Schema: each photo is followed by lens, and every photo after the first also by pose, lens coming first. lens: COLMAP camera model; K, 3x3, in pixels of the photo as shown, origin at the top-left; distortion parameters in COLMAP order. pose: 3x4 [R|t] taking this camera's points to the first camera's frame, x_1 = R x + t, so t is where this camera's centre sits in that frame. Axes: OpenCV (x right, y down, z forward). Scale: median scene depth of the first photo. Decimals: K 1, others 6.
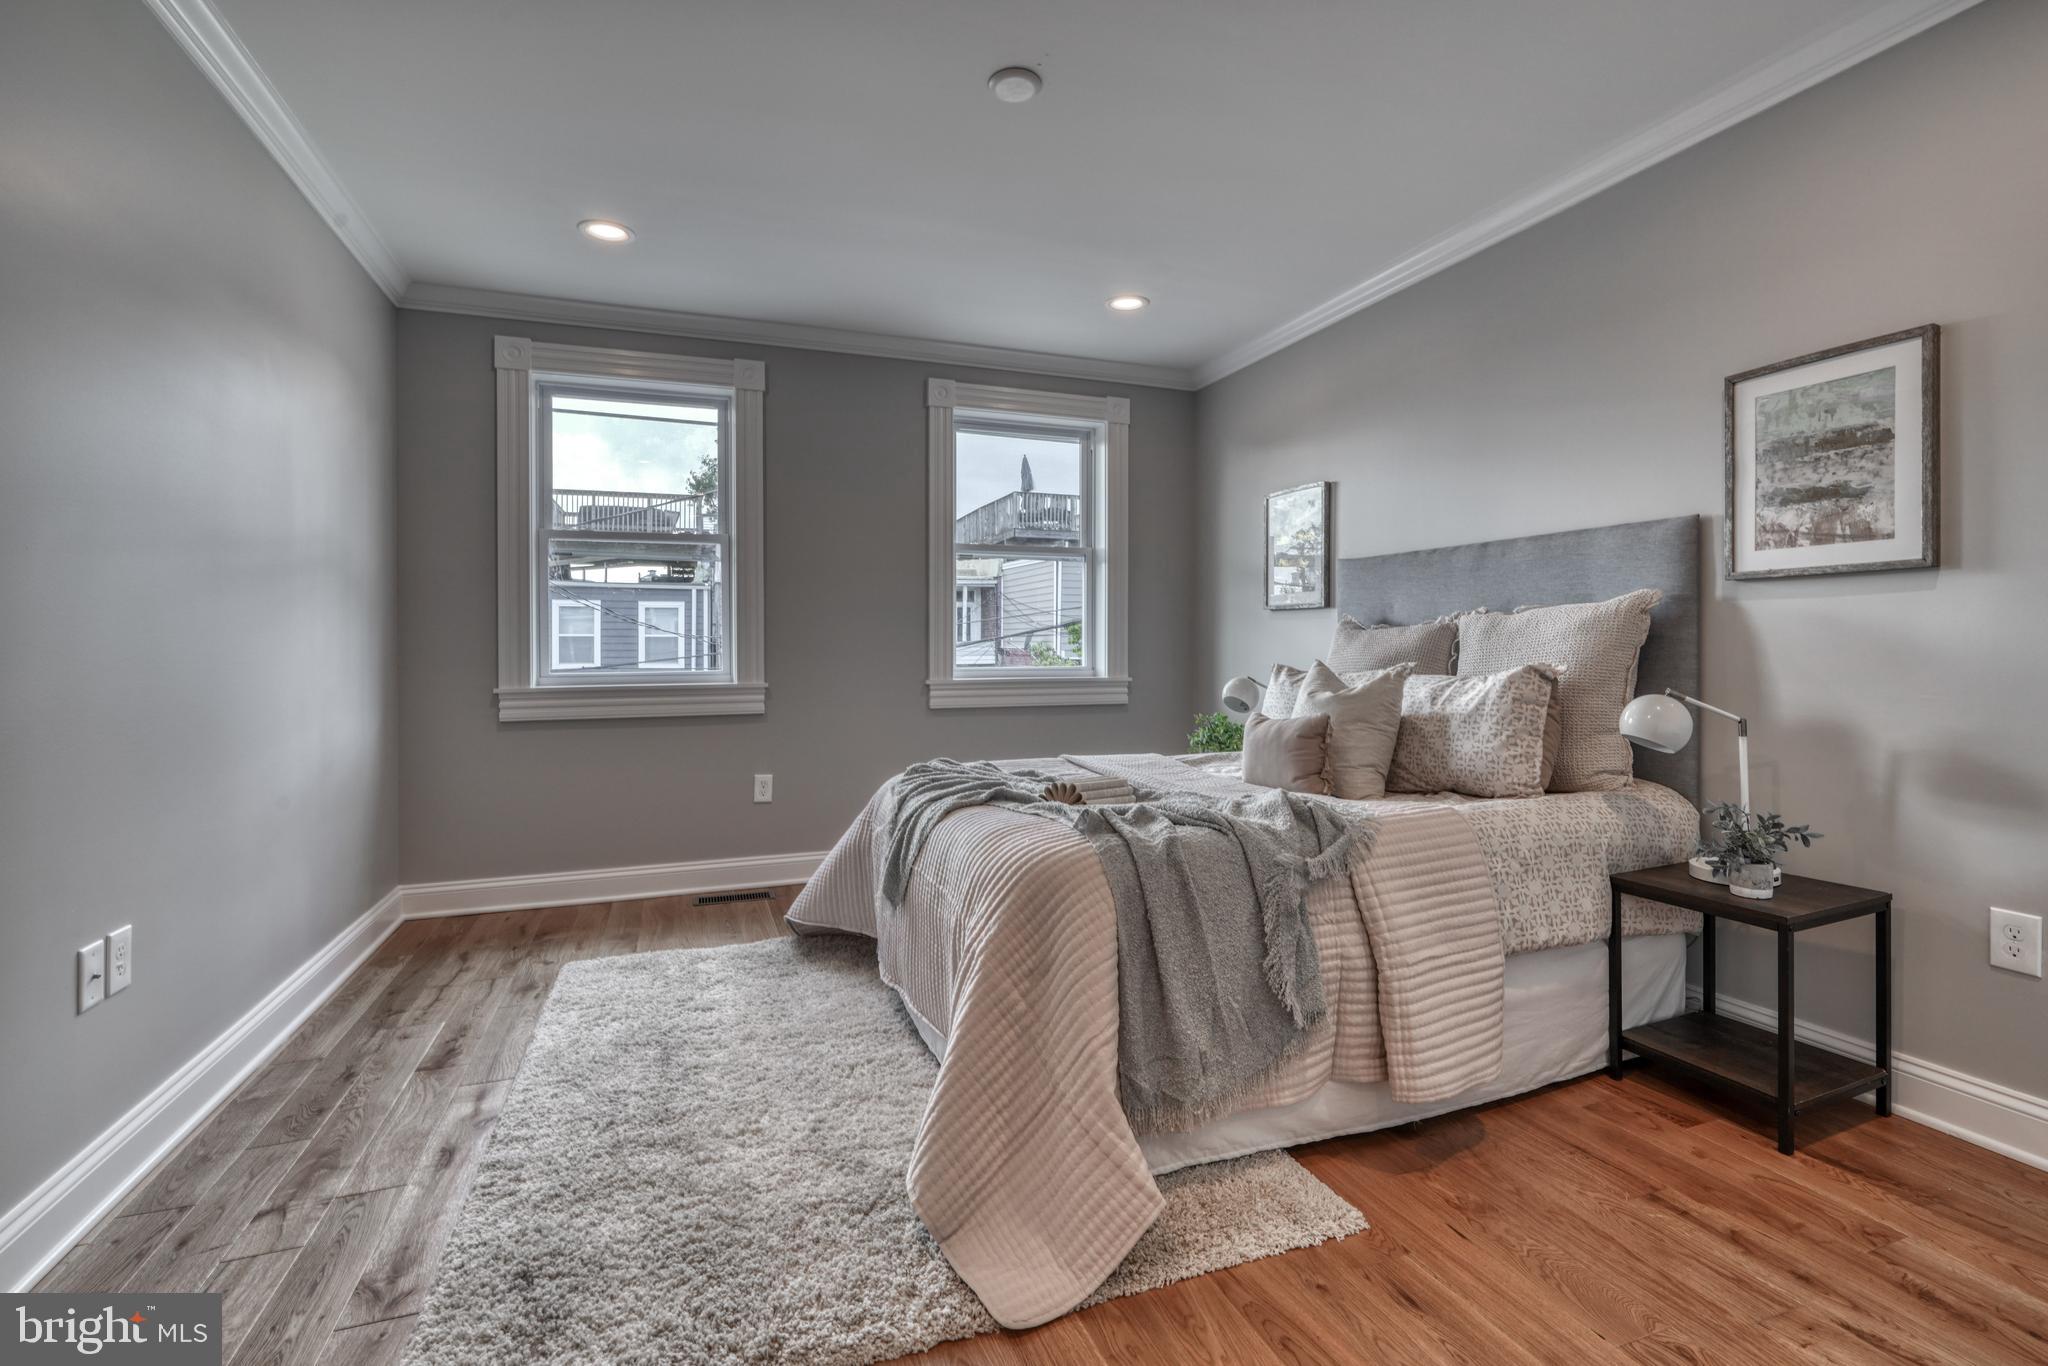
lens RADIAL K [[919.0, 0, 1024.0], [0, 919.0, 683.0], [0, 0, 1]] dist [-0.013059, 0.006554]
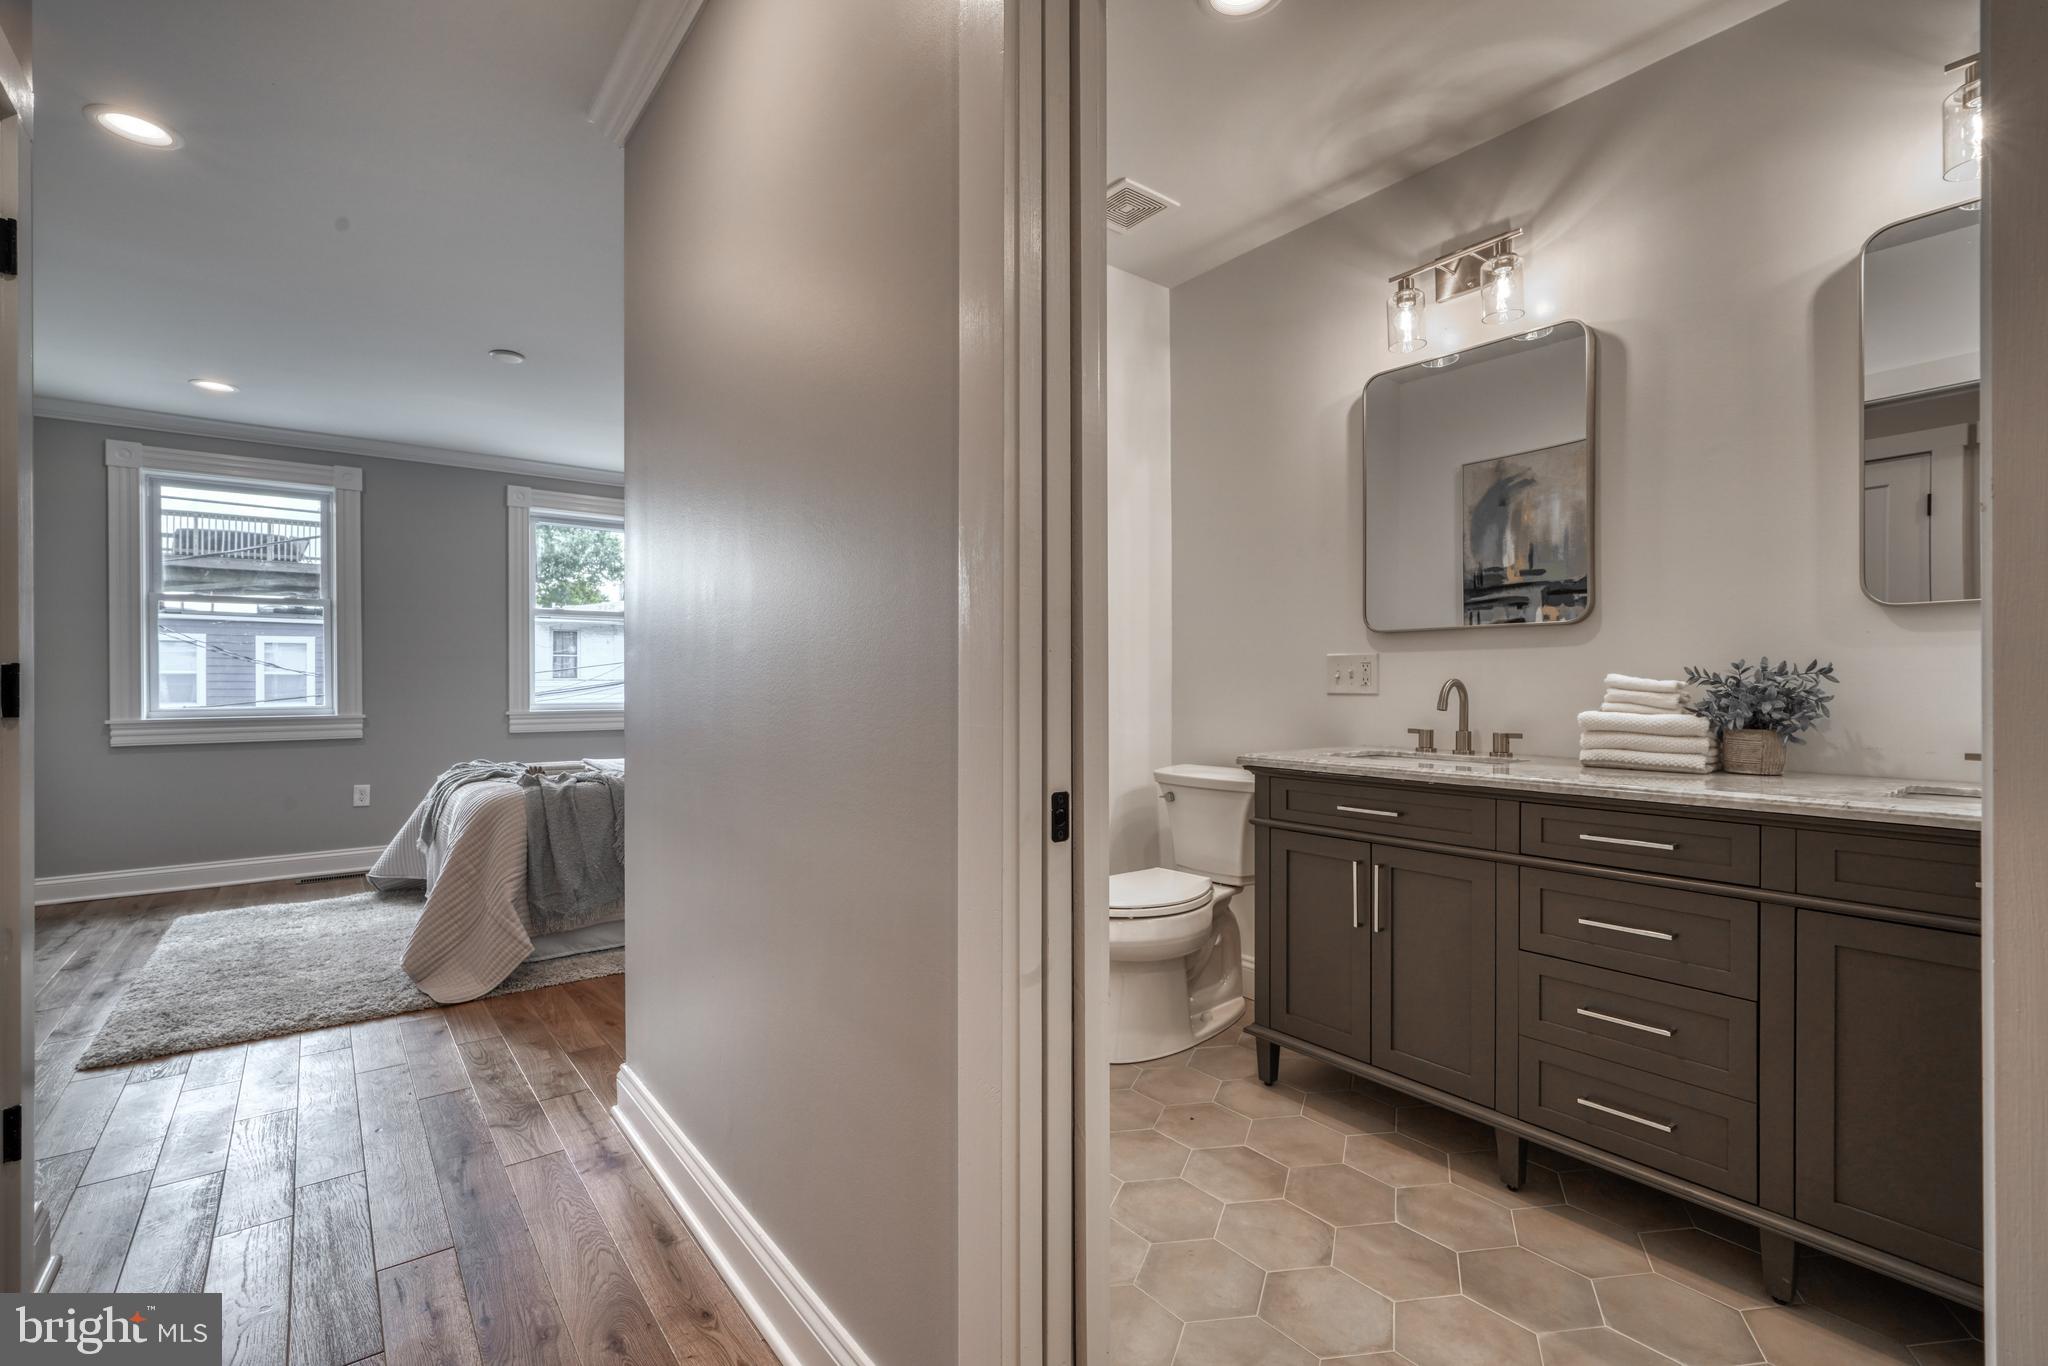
lens RADIAL K [[914.9, 0, 1025.0], [0, 914.9, 707.2], [0, 0, 1]] dist [-0.013180, 0.007103]
pose [[0.954876, -0.007454, 0.296911, 0.247458], [0.011638, 0.999856, -0.012327, 0.017643], [-0.296776, 0.015226, 0.954826, -0.548369]]
